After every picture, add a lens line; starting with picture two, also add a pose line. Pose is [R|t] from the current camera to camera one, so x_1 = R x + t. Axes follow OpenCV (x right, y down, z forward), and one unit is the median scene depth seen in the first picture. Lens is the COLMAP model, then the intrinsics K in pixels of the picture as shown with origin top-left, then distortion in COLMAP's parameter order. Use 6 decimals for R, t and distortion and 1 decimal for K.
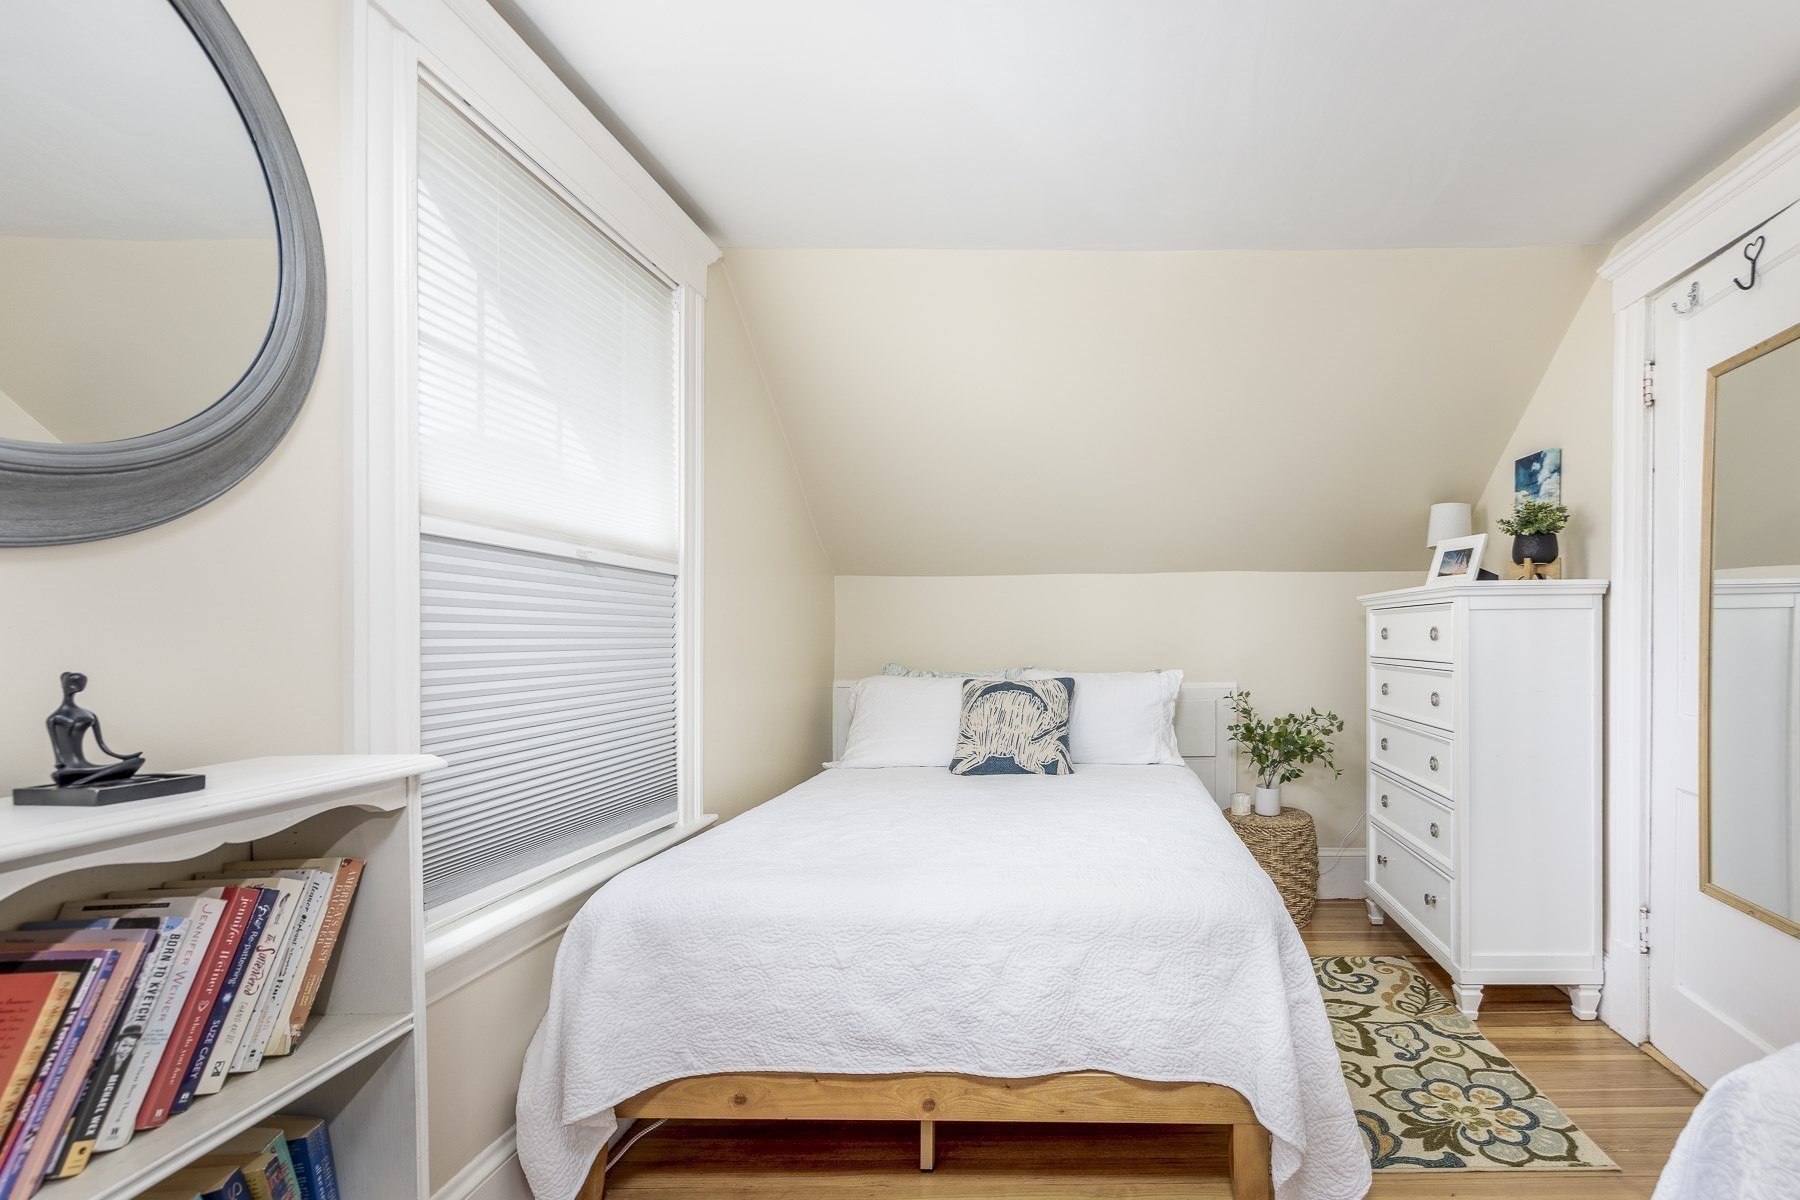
lens RADIAL K [[838.7, 0, 1104.1], [0, 838.7, 639.2], [0, 0, 1]] dist [-0.000884, -0.000063]
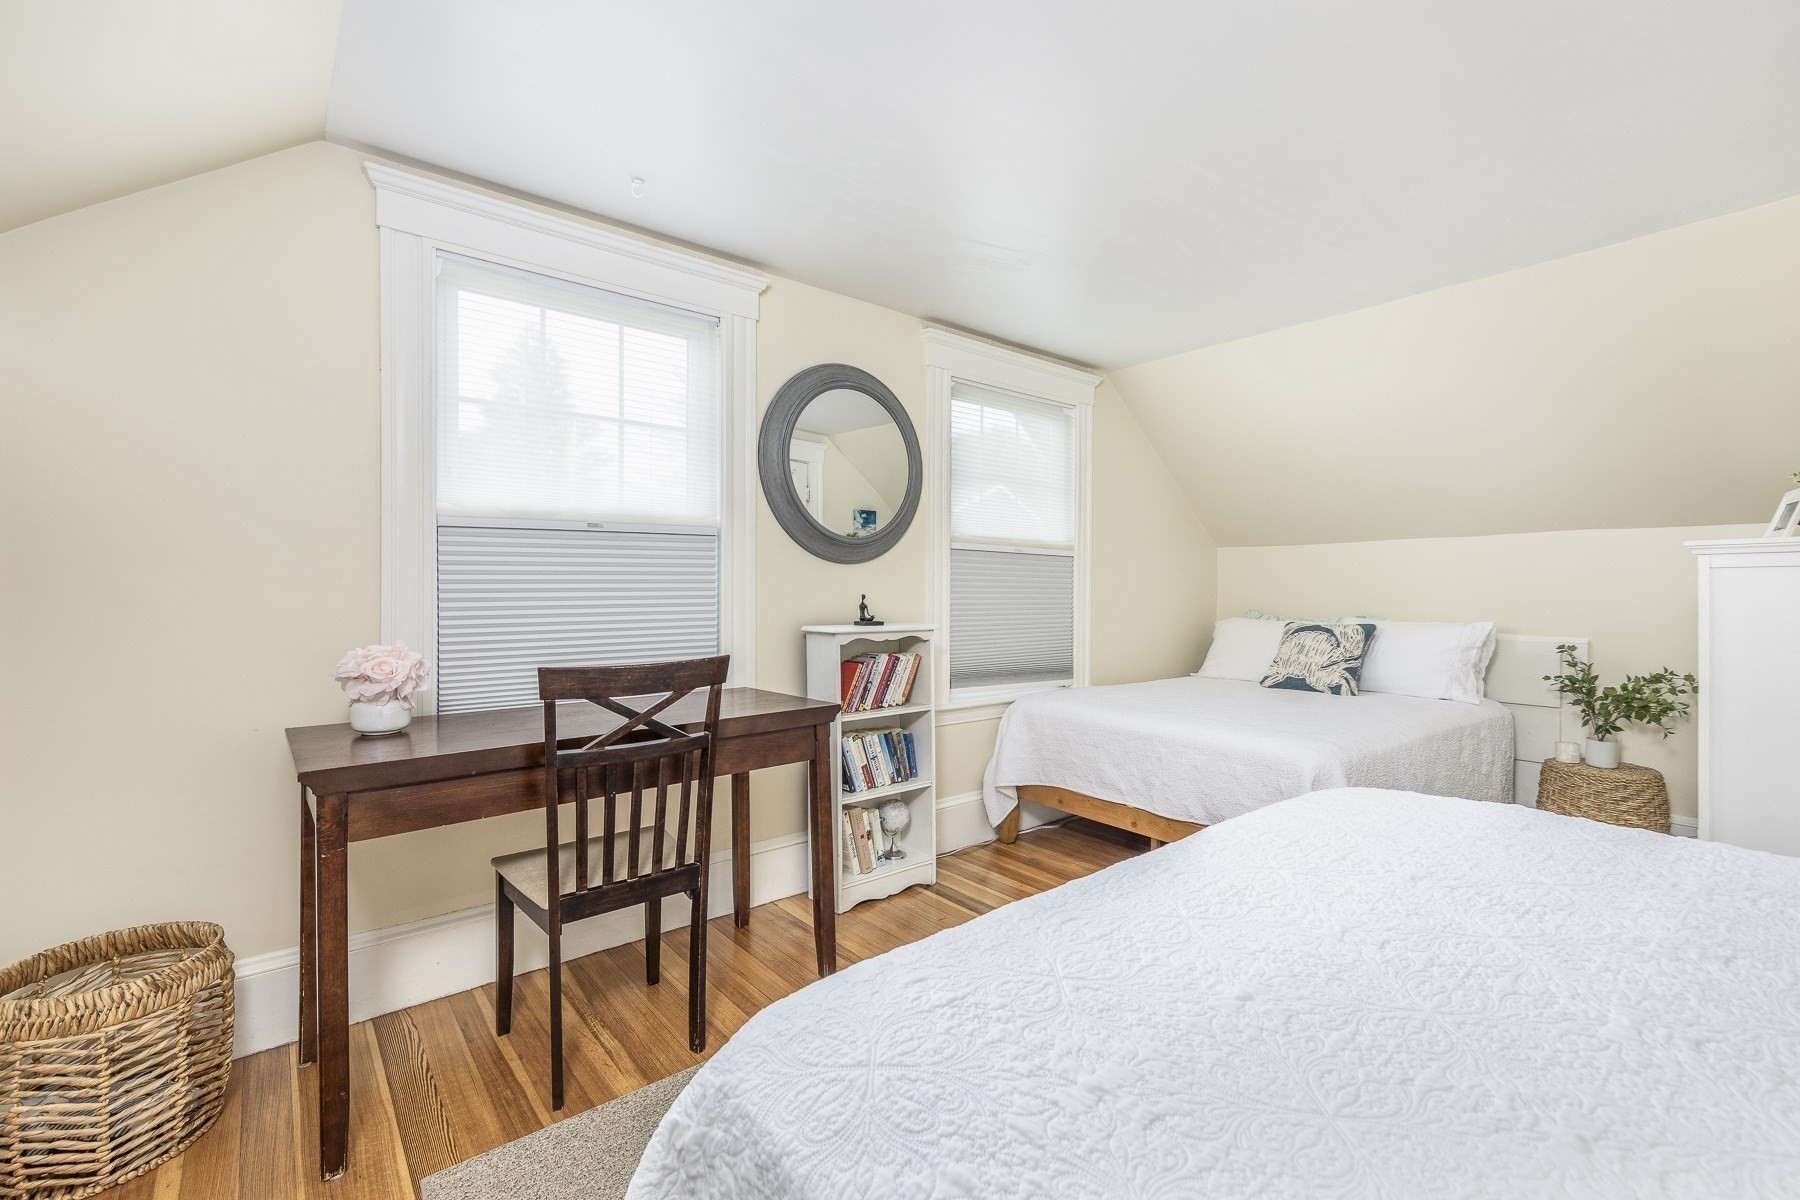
lens RADIAL K [[783.1, 0, 900.0], [0, 783.1, 600.0], [0, 0, 1]] dist [0.000173, 0.000056]
pose [[0.621654, 0.017670, -0.783092, 0.480953], [-0.012593, 0.999842, 0.012564, 0.004130], [0.783190, 0.002051, 0.621779, -0.317831]]
